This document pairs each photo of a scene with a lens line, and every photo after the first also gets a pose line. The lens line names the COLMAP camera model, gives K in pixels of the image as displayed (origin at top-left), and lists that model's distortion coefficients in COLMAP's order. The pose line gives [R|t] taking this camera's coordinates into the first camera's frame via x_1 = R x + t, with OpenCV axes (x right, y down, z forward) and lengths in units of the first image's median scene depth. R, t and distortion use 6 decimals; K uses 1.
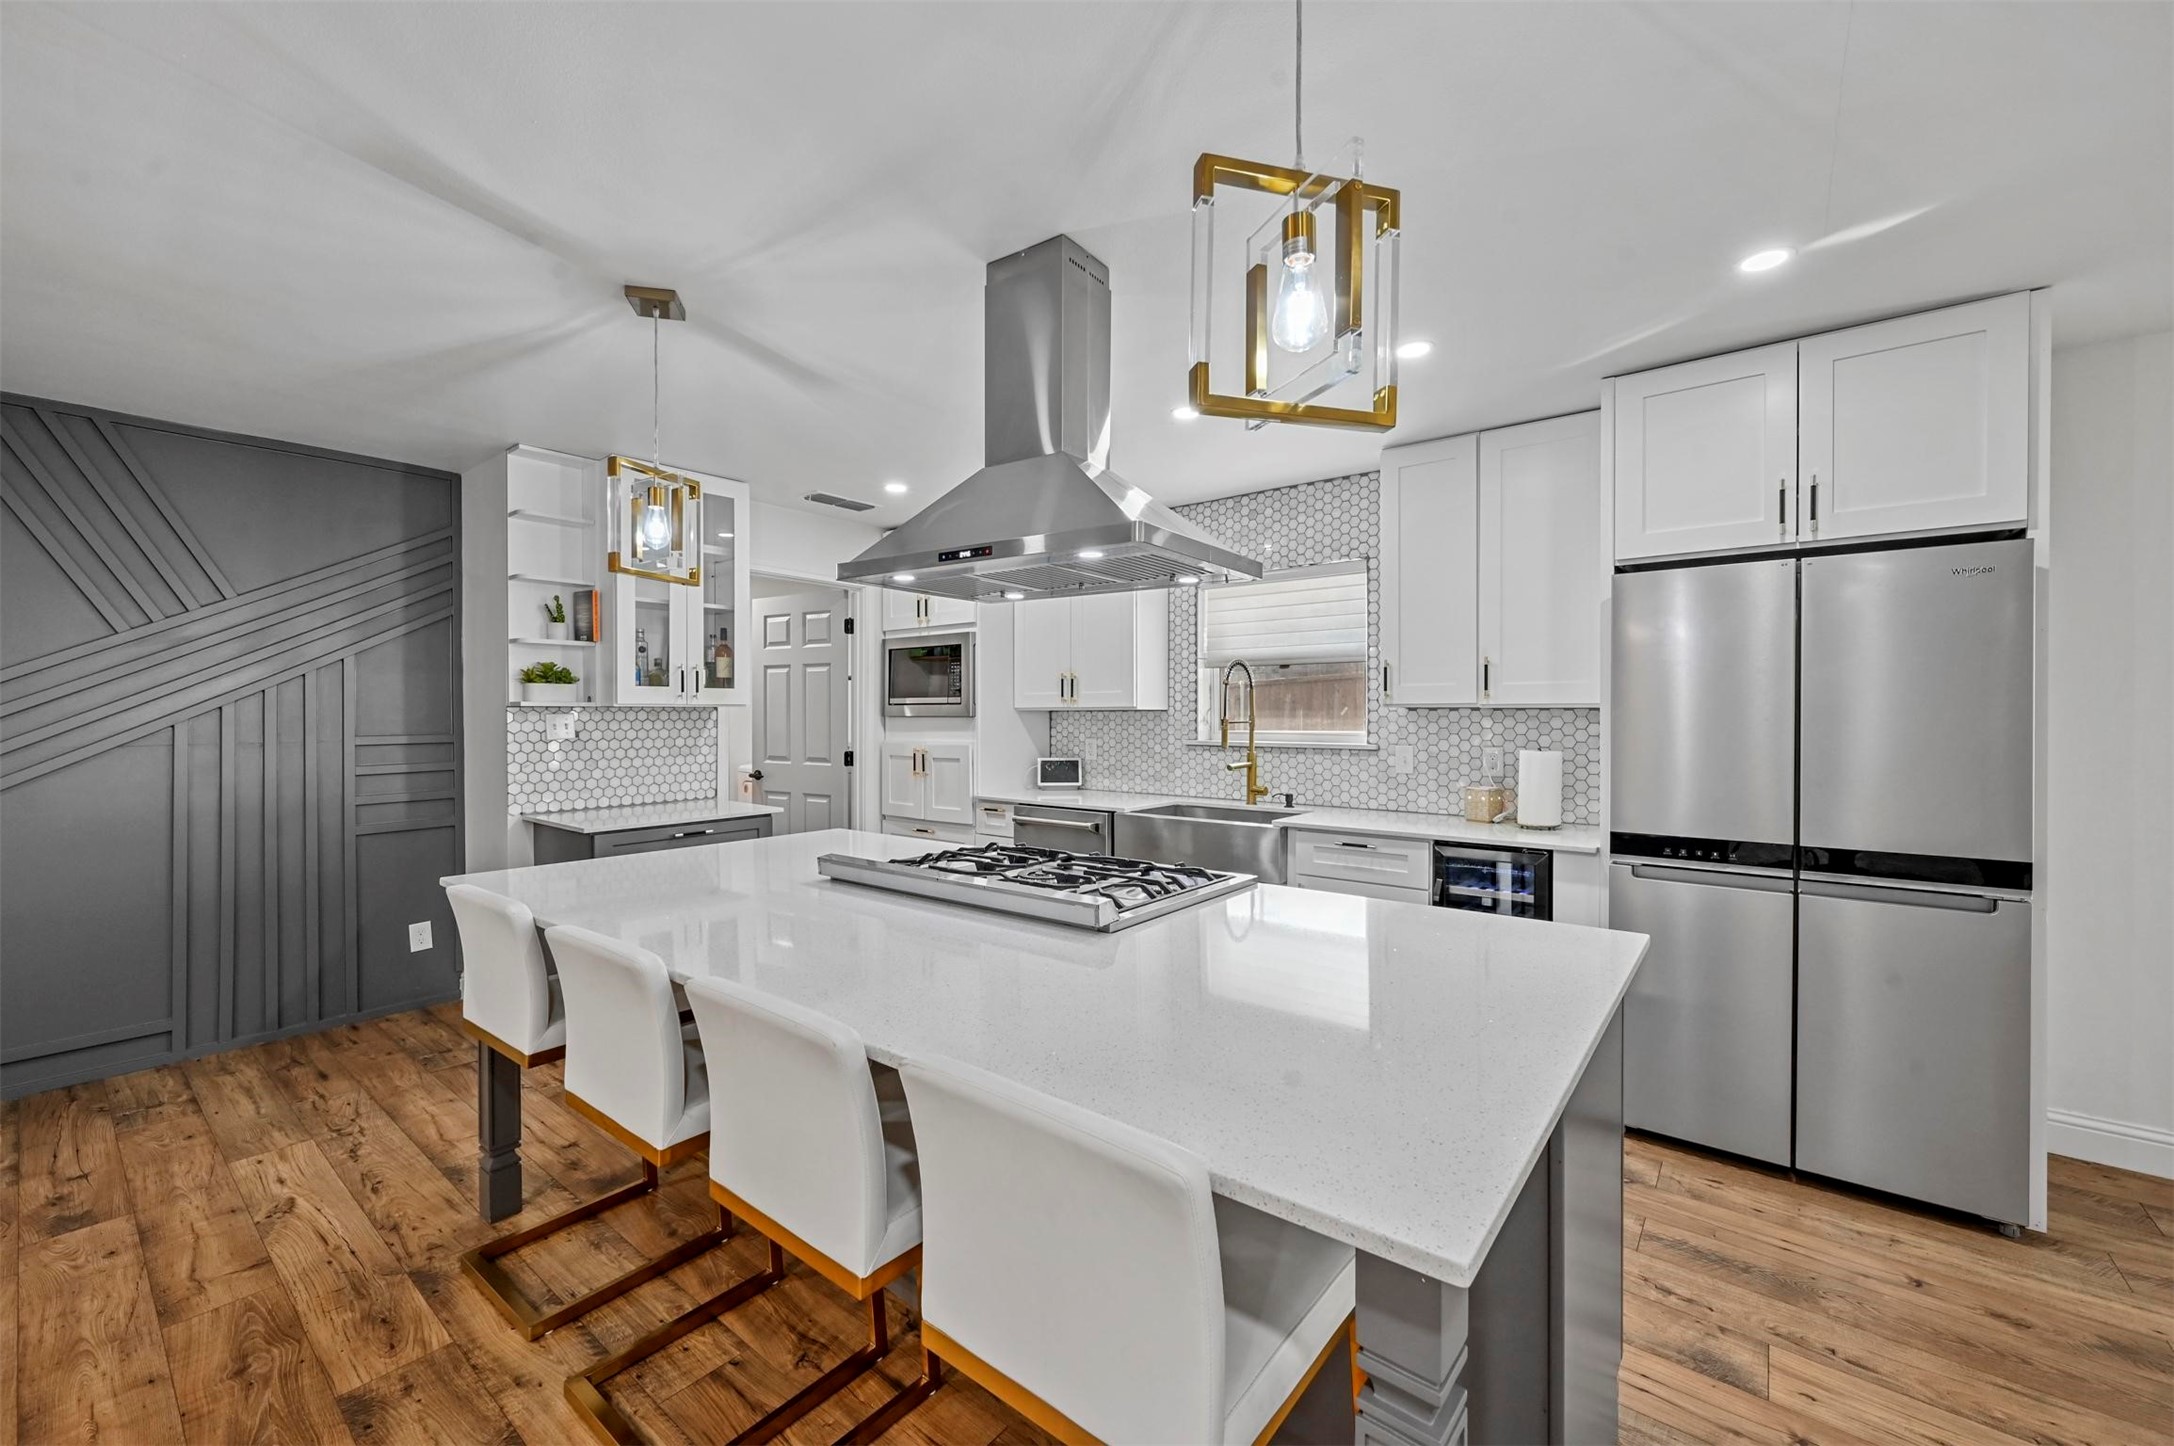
lens RADIAL K [[852.0, 0, 1085.8], [0, 852.0, 718.6], [0, 0, 1]] dist [0.001011, 0.000093]
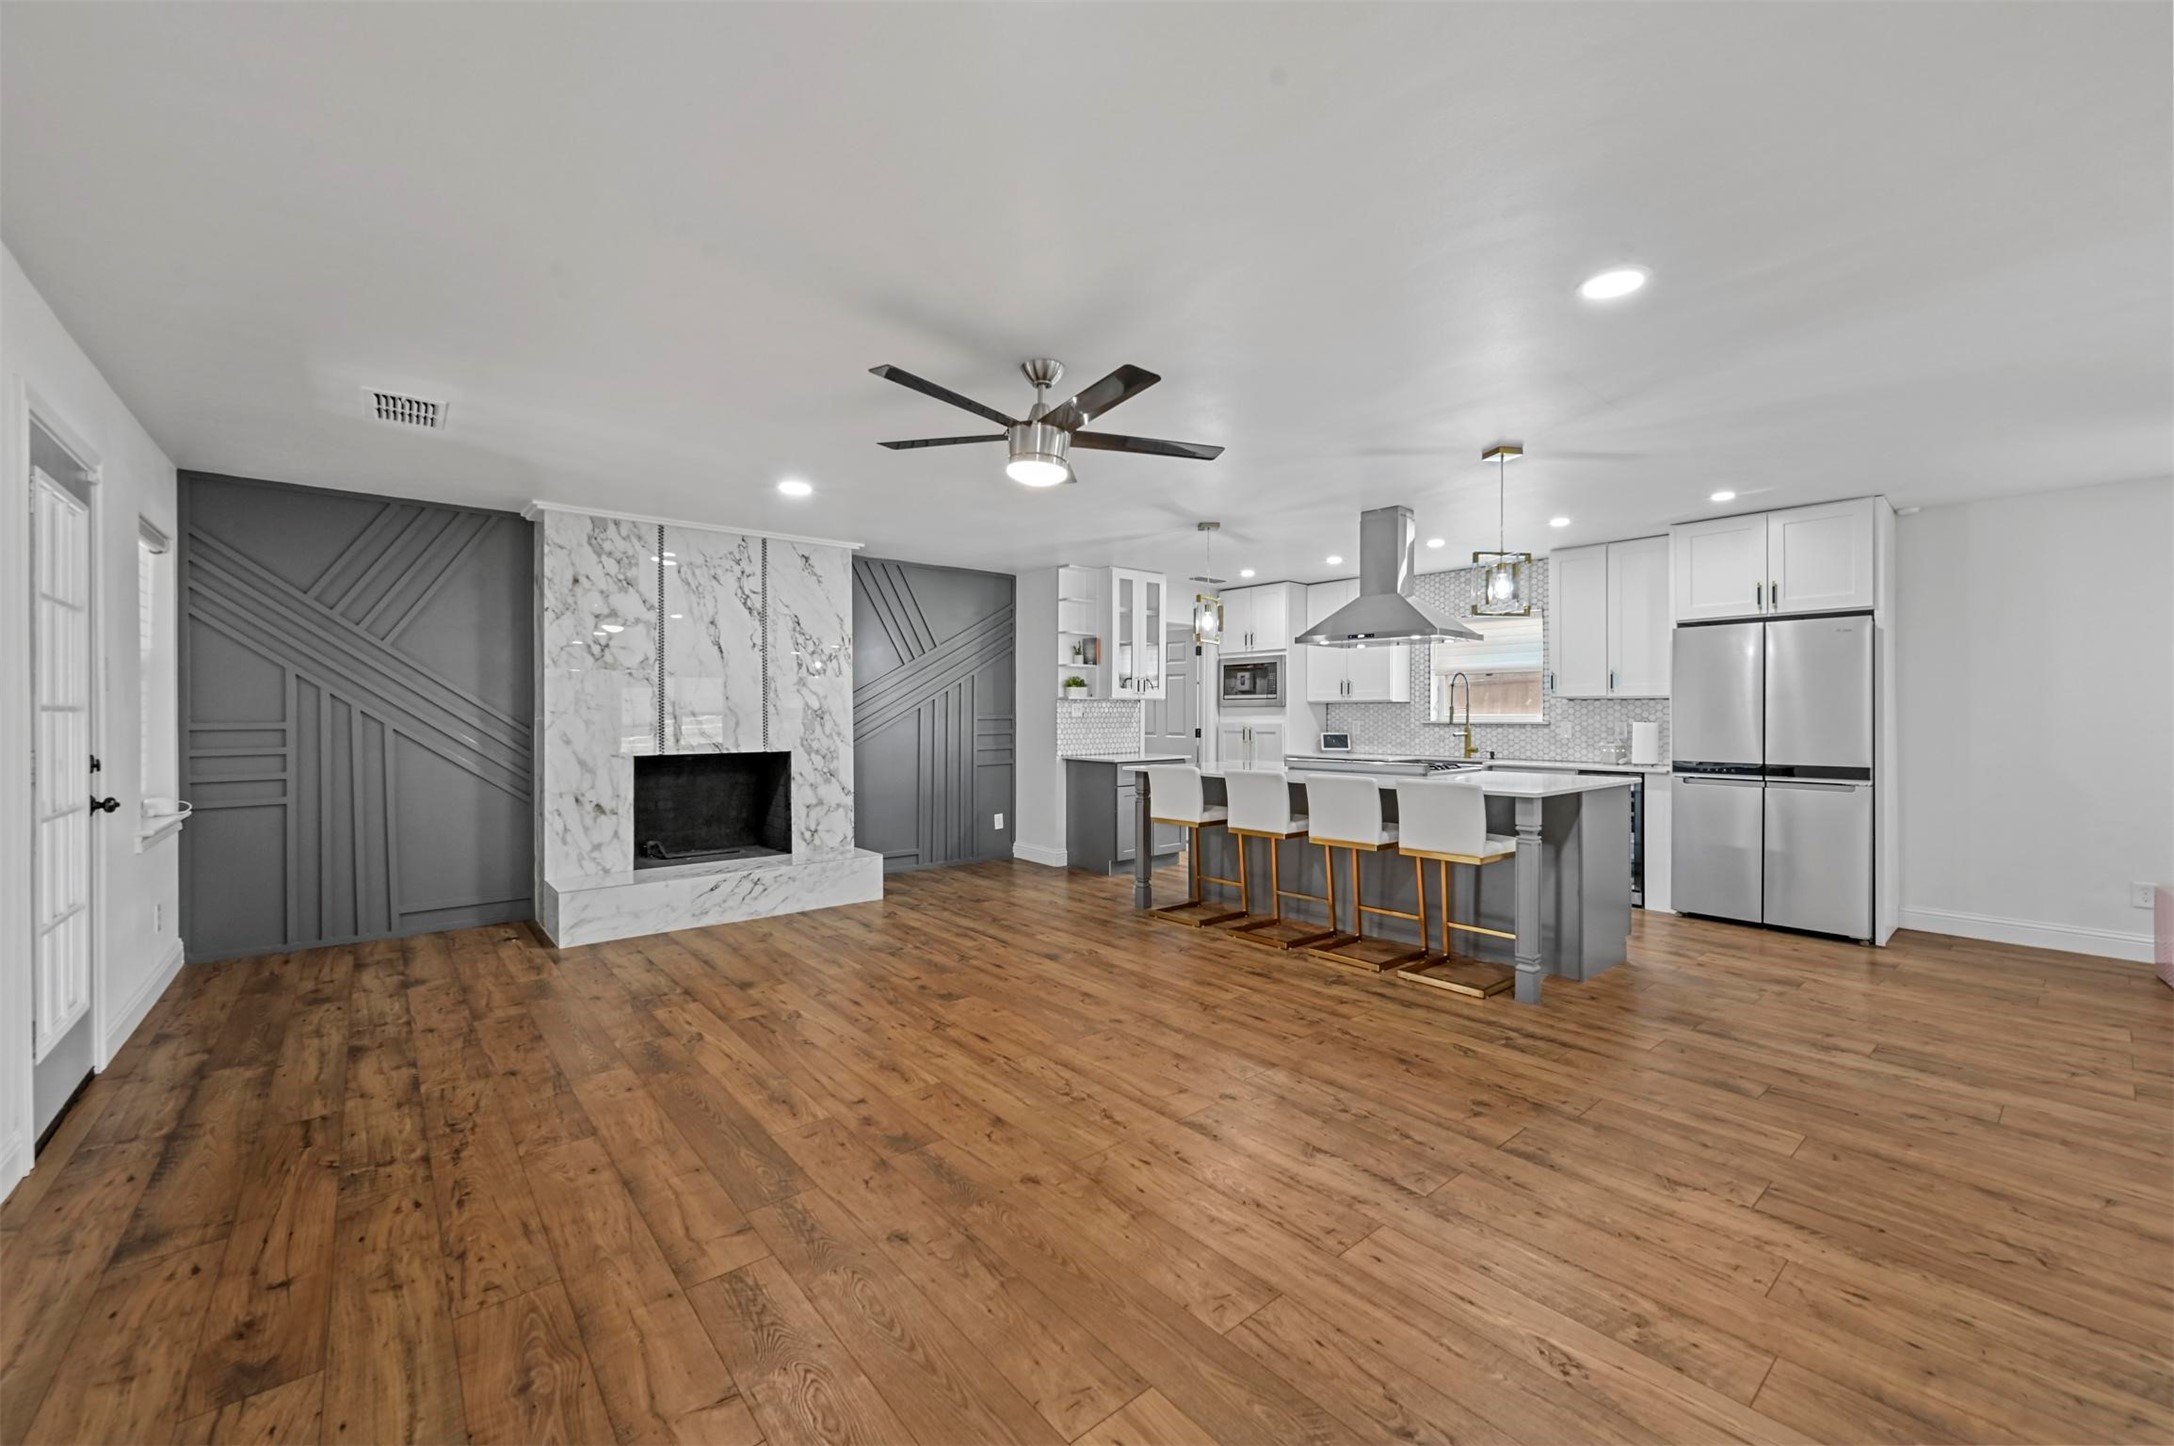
lens RADIAL K [[852.0, 0, 1088.2], [0, 852.0, 712.4], [0, 0, 1]] dist [0.001011, 0.000093]
pose [[0.980348, 0.001035, -0.197274, -0.222647], [-0.002890, 0.999954, -0.009111, 0.031990], [0.197255, 0.009502, 0.980306, -0.848448]]
